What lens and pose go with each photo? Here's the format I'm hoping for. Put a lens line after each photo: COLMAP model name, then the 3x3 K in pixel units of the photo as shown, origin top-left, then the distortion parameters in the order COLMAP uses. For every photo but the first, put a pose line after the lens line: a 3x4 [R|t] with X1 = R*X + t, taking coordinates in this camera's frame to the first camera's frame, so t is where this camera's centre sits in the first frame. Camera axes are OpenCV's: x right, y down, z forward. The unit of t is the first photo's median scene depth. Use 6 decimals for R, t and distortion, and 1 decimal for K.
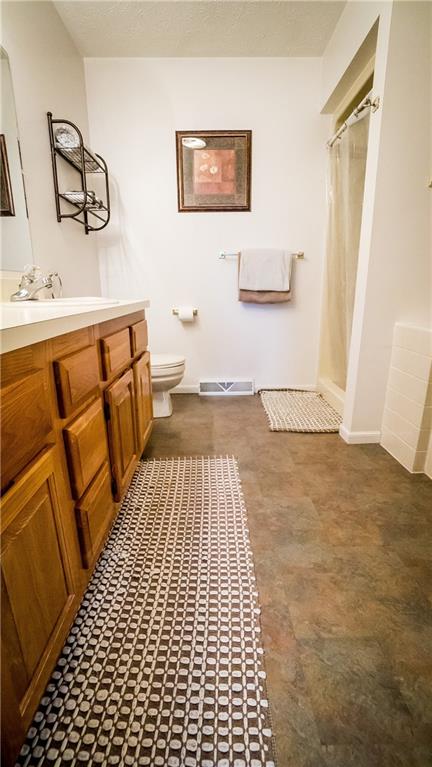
lens RADIAL K [[337.4, 0, 218.0], [0, 337.4, 376.2], [0, 0, 1]] dist [-0.061714, 0.023228]
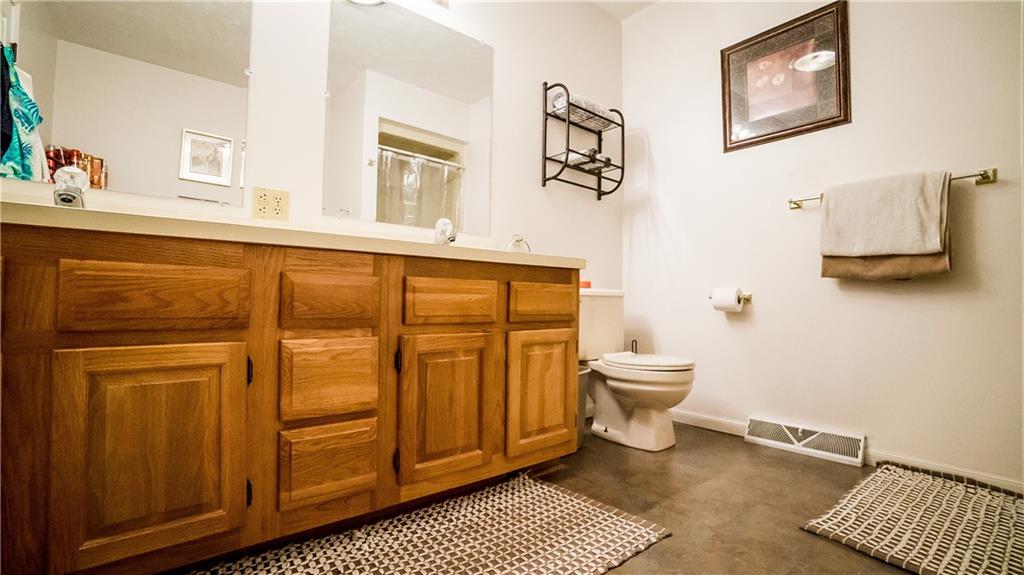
lens RADIAL K [[450.4, 0, 512.0], [0, 450.4, 287.5], [0, 0, 1]] dist [-0.061714, 0.023228]
pose [[0.623070, -0.011185, -0.782086, 0.329198], [-0.216150, 0.958497, -0.185909, 0.037287], [0.751707, 0.284882, 0.594793, 0.216252]]
